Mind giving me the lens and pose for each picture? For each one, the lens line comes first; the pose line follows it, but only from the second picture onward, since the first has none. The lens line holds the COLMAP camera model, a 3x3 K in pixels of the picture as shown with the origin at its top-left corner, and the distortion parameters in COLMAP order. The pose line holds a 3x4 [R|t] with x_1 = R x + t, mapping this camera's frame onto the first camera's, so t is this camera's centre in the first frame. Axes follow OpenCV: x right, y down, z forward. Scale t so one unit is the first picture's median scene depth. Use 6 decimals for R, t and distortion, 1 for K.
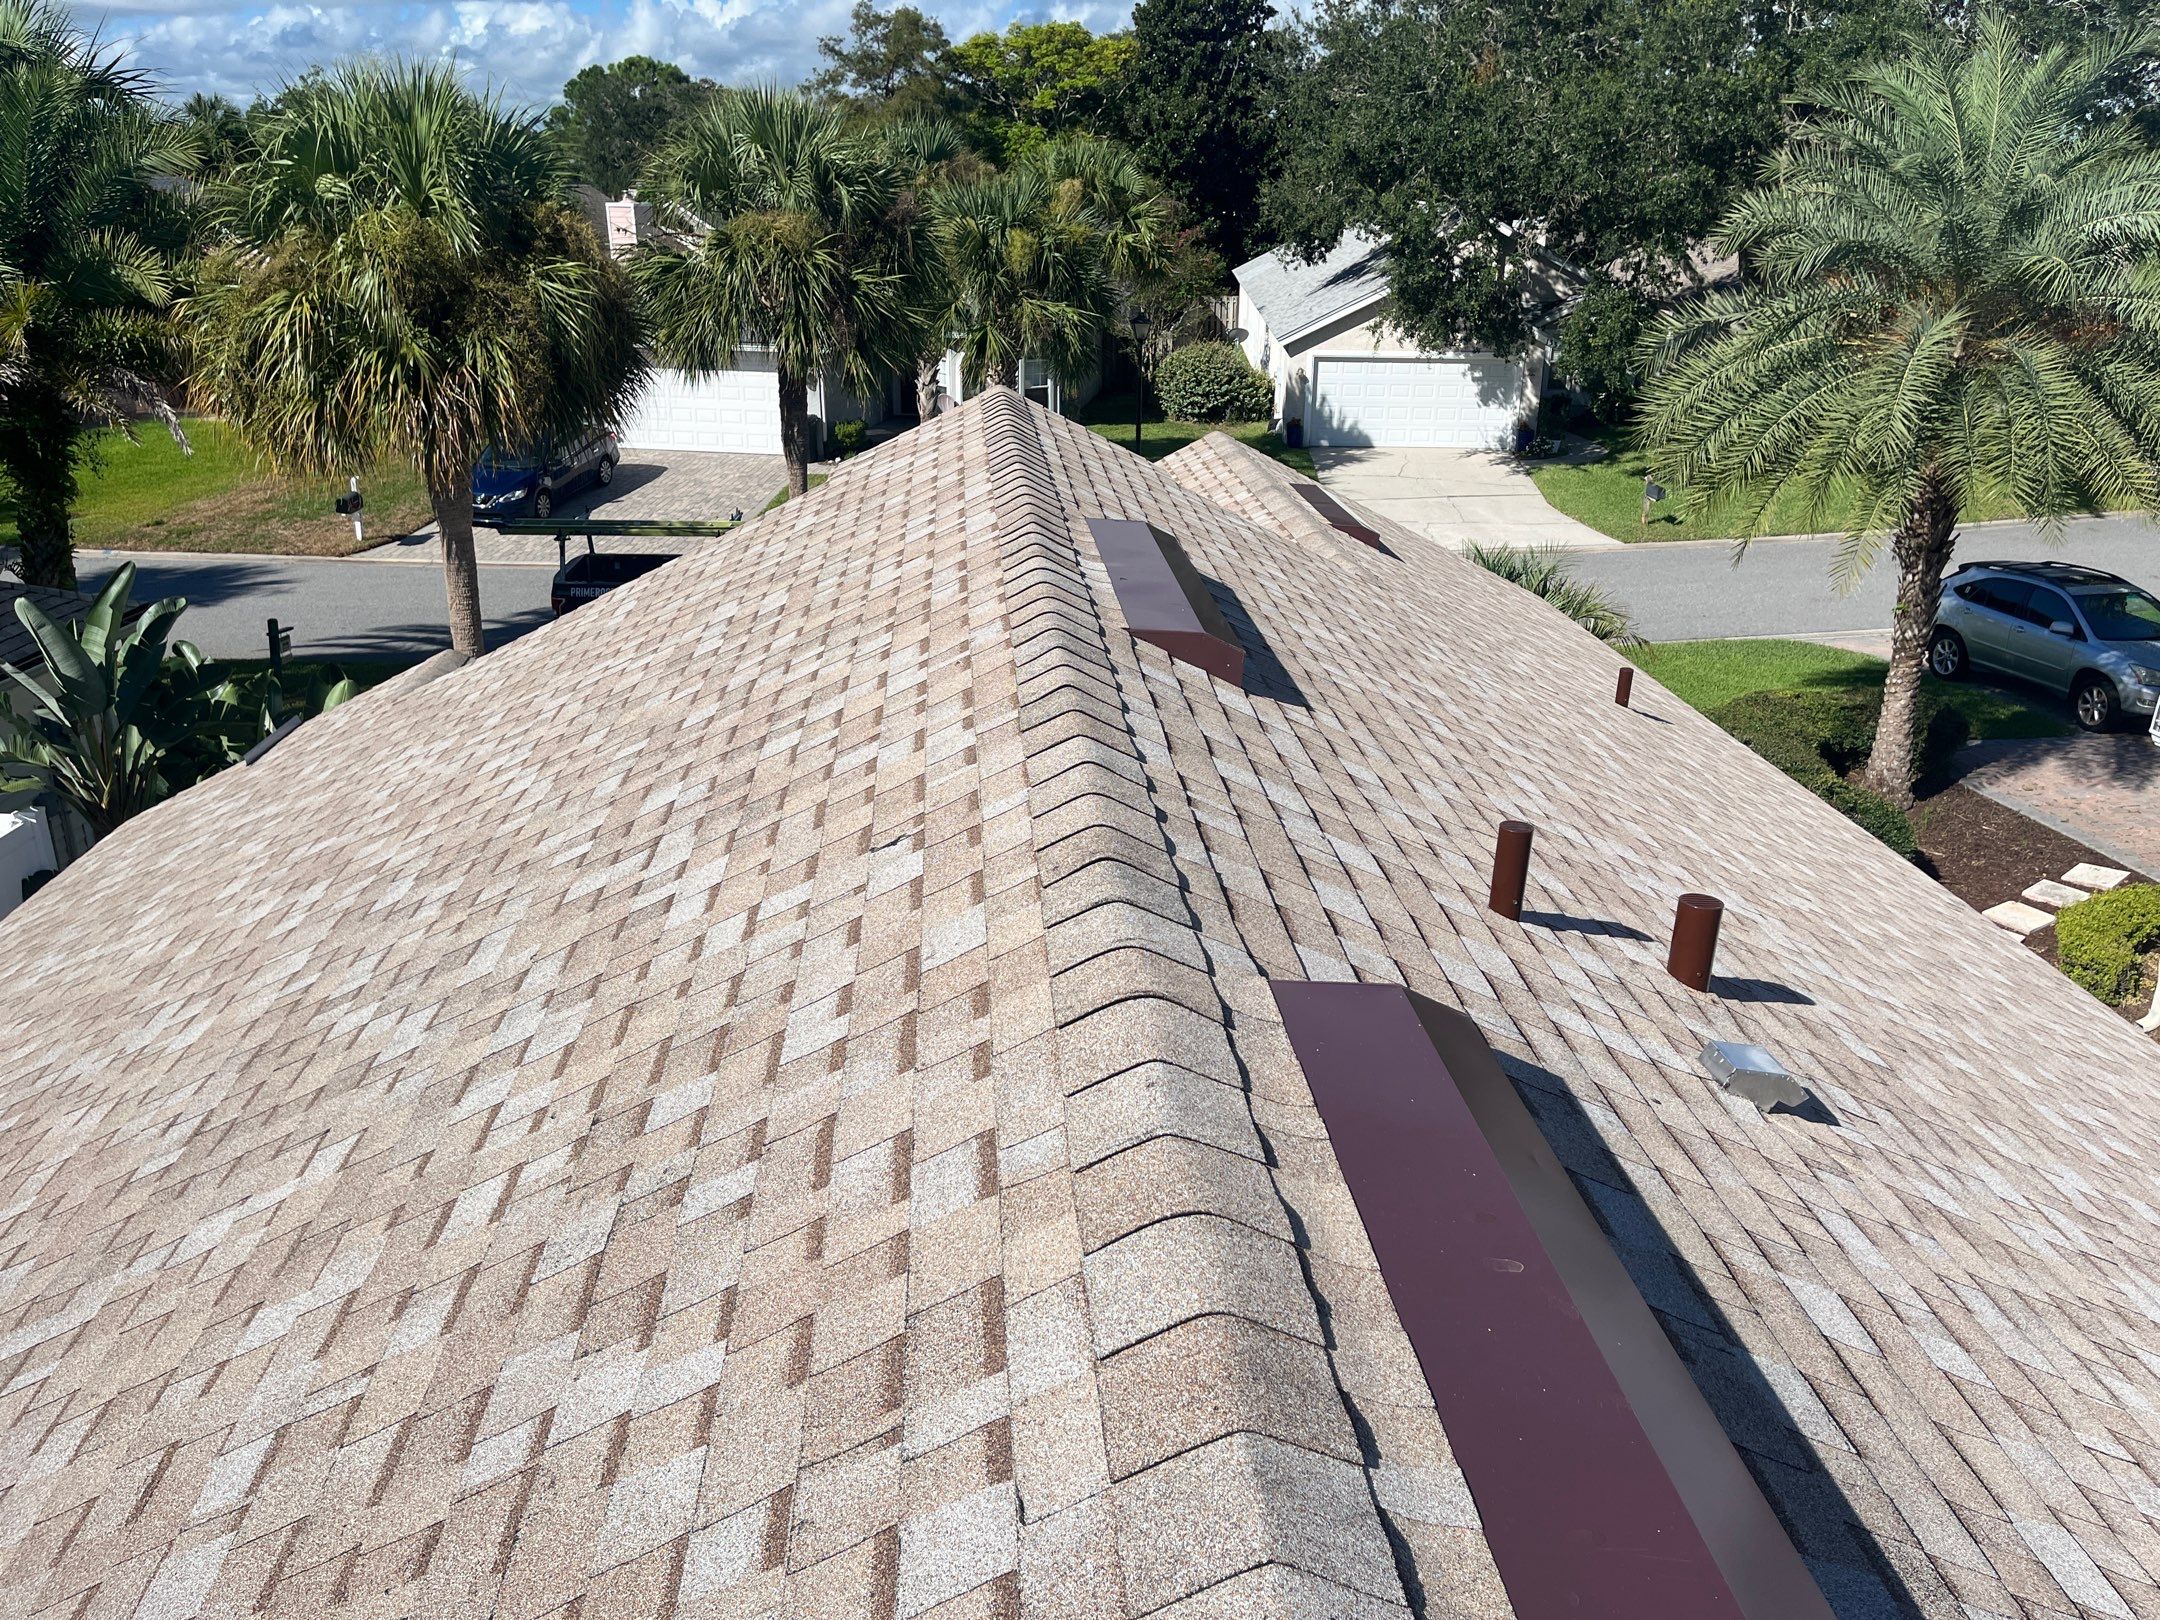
lens RADIAL K [[1667.6, 0, 1080.0], [0, 1667.6, 810.0], [0, 0, 1]] dist [0.362757, -0.279699]
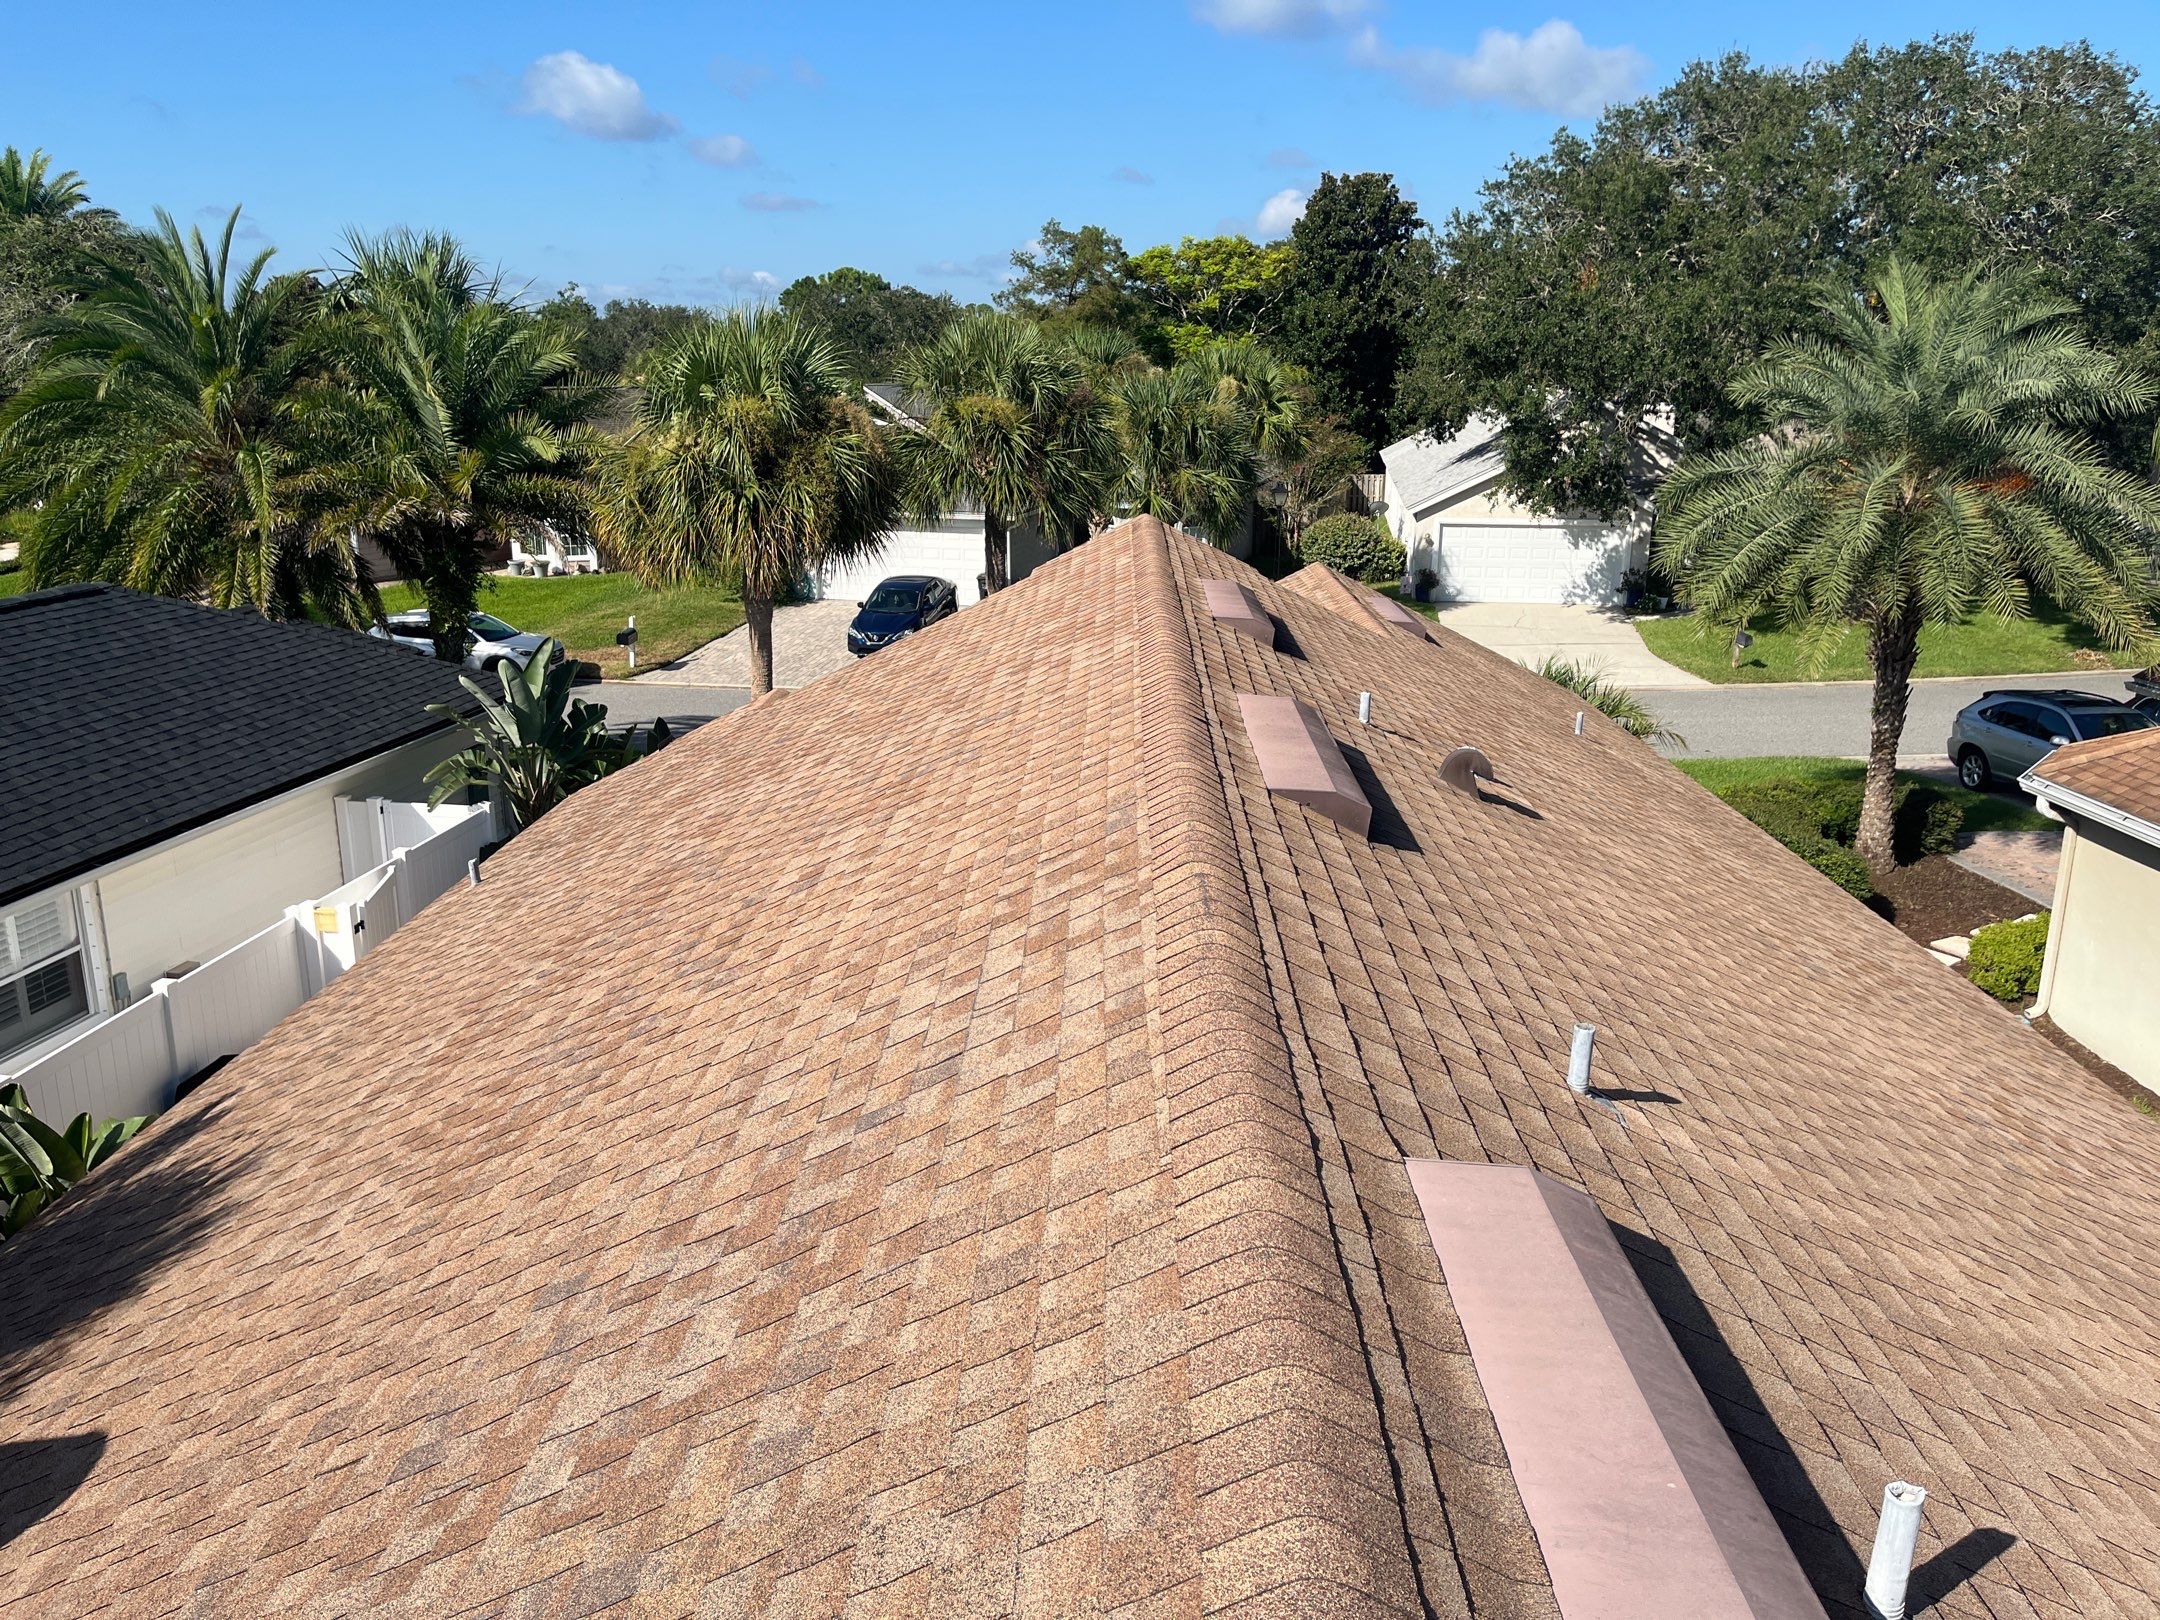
lens RADIAL K [[1677.4, 0, 1089.4], [0, 1677.4, 879.9], [0, 0, 1]] dist [0.325258, -0.000044]
pose [[0.996071, 0.029352, -0.083552, 0.009930], [-0.034460, 0.997581, -0.060364, 0.047594], [0.081578, 0.063006, 0.994673, -0.130632]]
